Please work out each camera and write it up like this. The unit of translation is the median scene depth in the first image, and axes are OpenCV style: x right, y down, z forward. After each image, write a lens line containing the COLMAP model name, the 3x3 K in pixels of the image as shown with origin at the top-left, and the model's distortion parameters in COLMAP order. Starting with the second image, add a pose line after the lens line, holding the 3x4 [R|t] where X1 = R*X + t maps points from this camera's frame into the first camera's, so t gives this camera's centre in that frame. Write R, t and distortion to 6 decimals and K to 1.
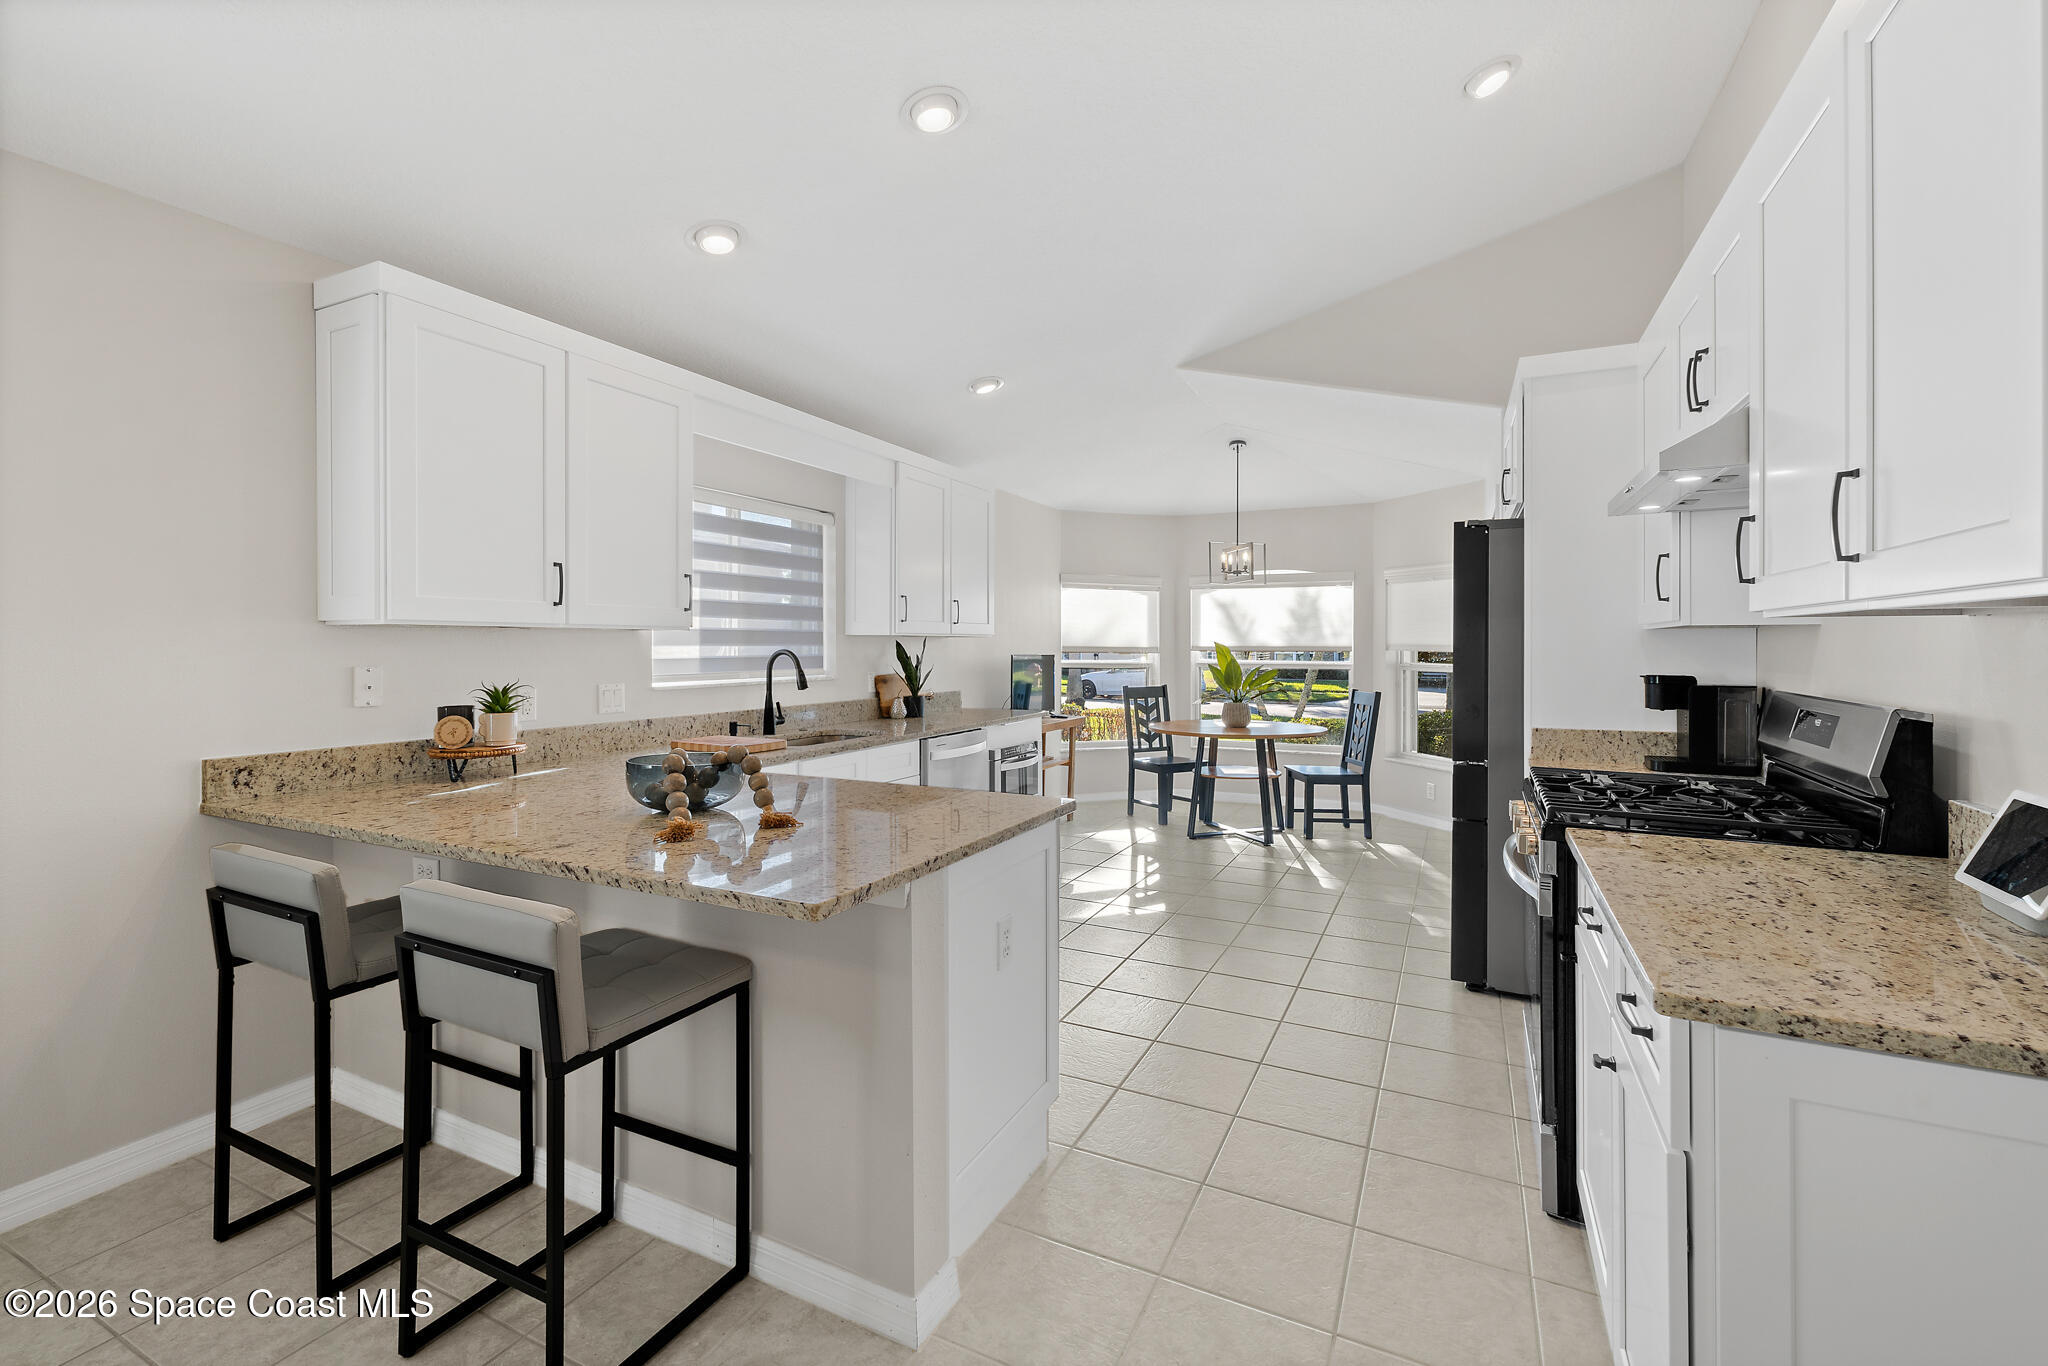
lens RADIAL K [[886.3, 0, 1022.7], [0, 886.3, 642.6], [0, 0, 1]] dist [-0.000376, 0.005527]
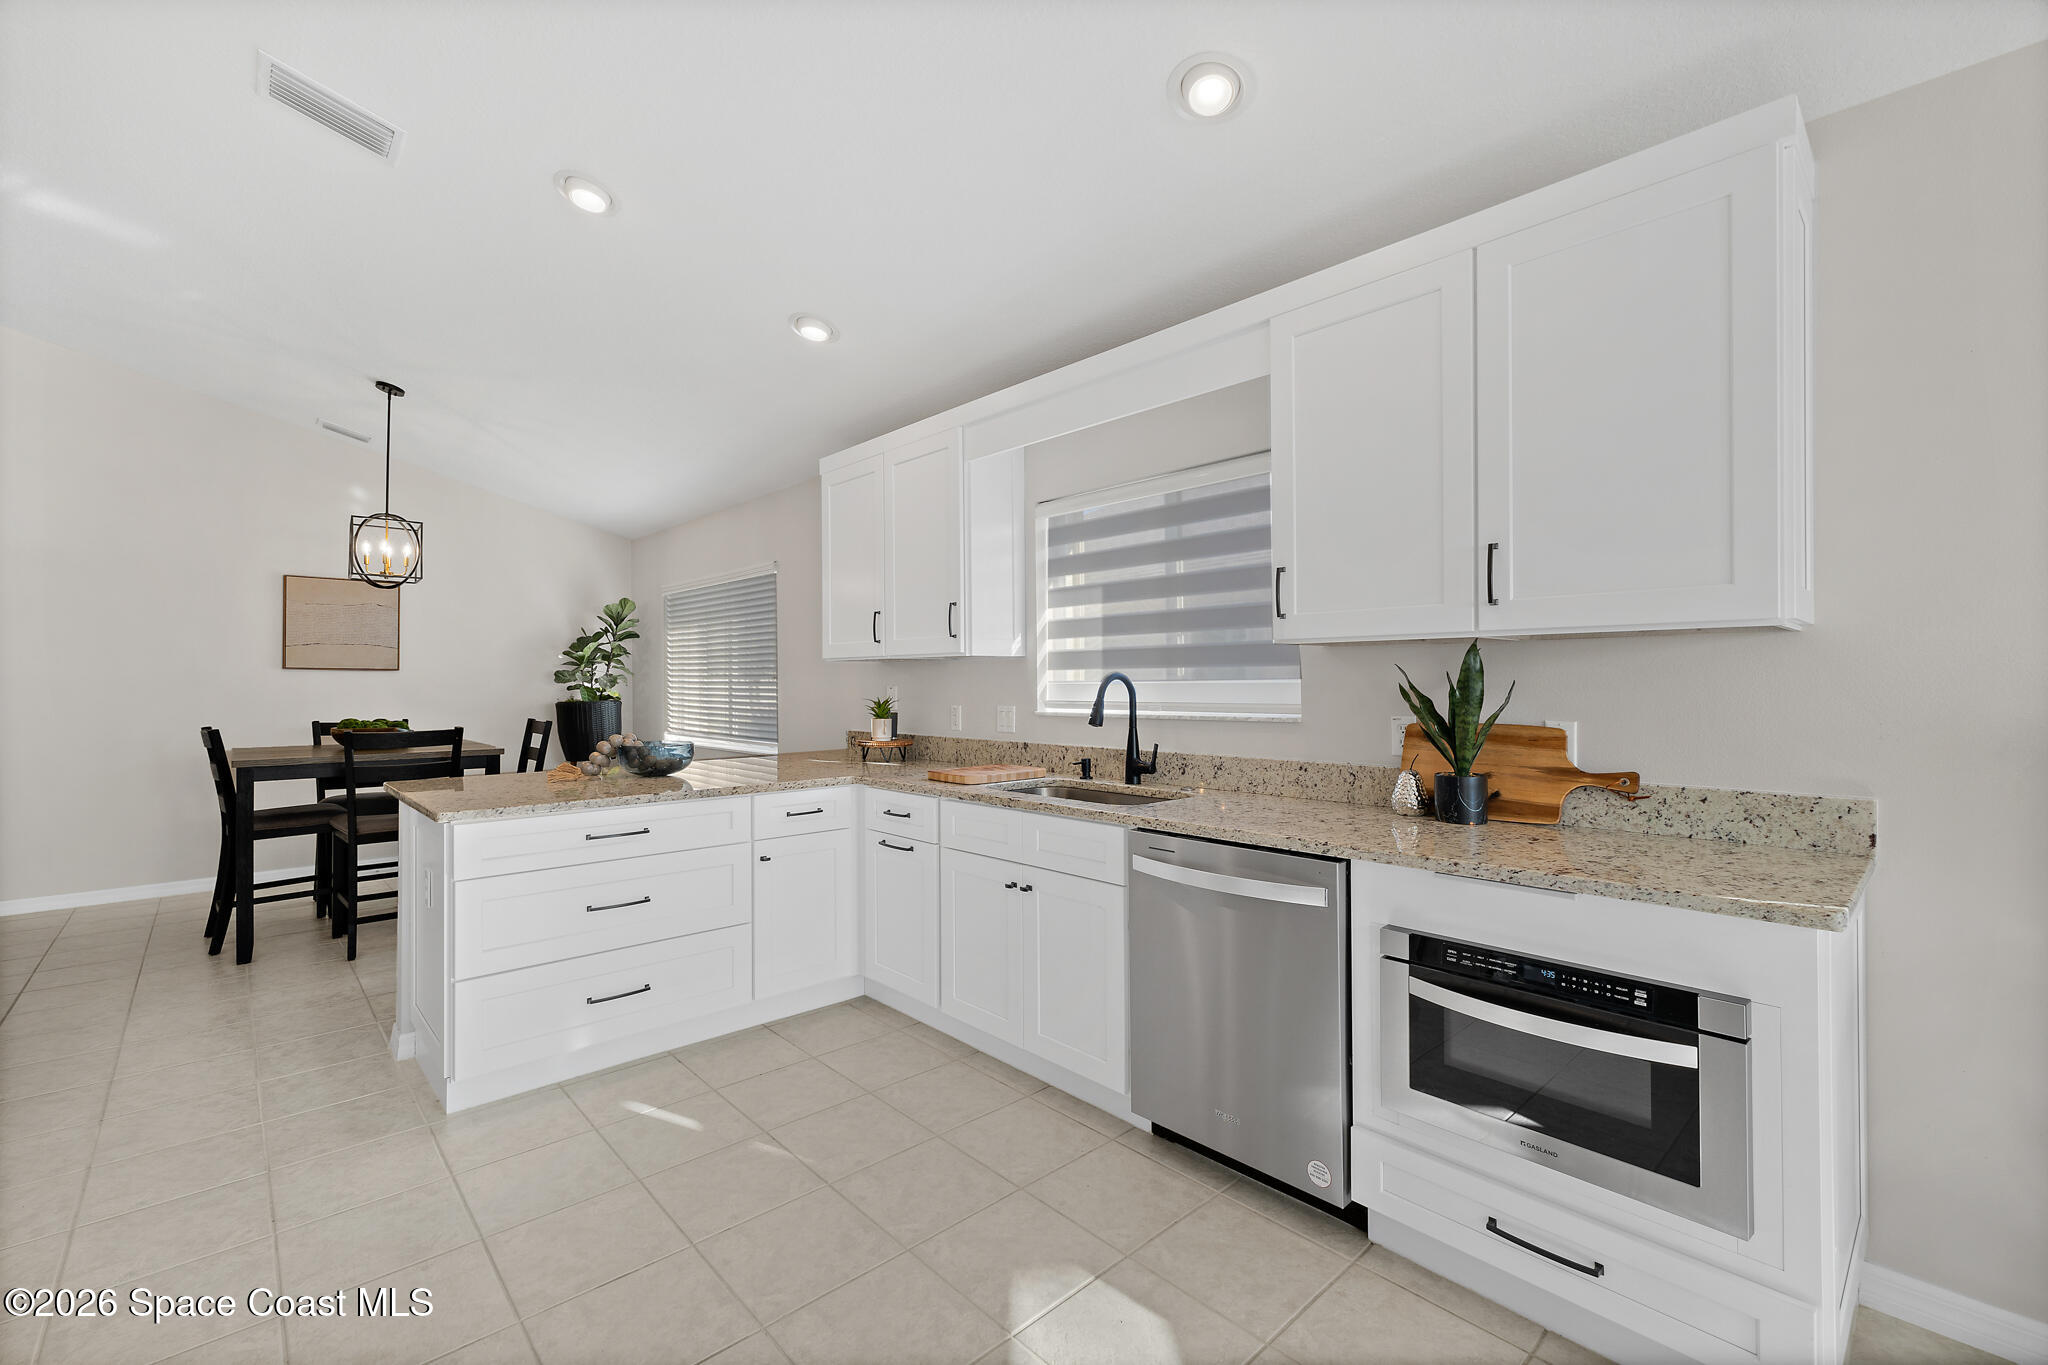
lens RADIAL K [[867.7, 0, 1015.9], [0, 867.7, 682.4], [0, 0, 1]] dist [-0.000017, -0.000236]
pose [[-0.359870, 0.002956, -0.932998, 0.343052], [0.009288, 0.999957, -0.000414, 0.011568], [0.932956, -0.008814, -0.359882, 0.895672]]
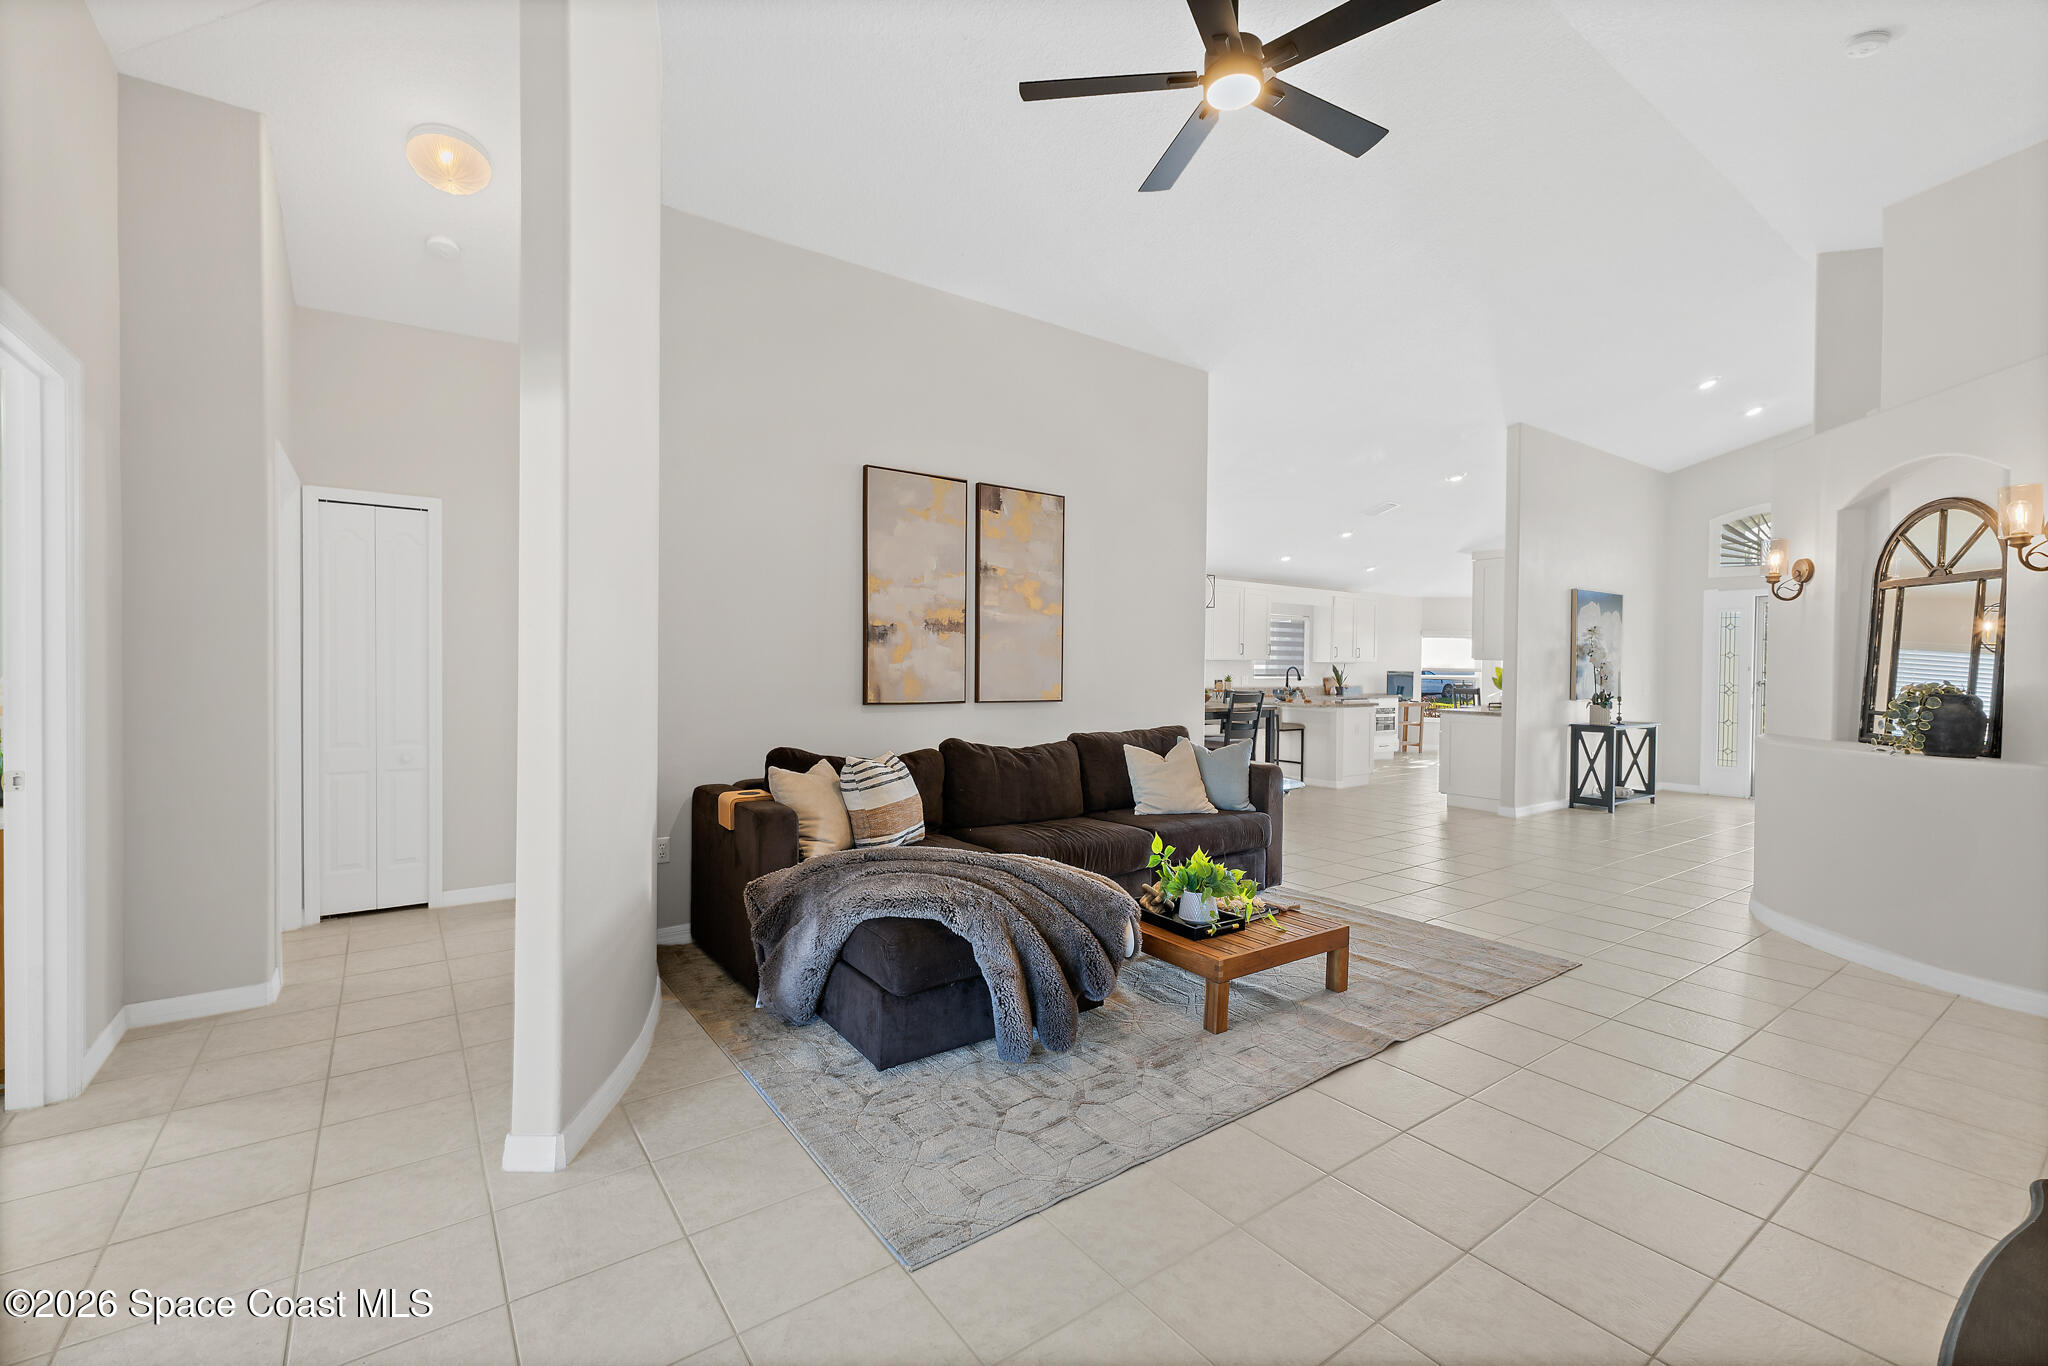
lens RADIAL K [[861.2, 0, 1020.0], [0, 861.2, 675.9], [0, 0, 1]] dist [0.001660, -0.000019]
pose [[0.884644, 0.014282, -0.466049, 0.199138], [-0.008235, 0.999853, 0.015010, 0.001835], [0.466195, -0.009441, 0.884632, -1.477887]]
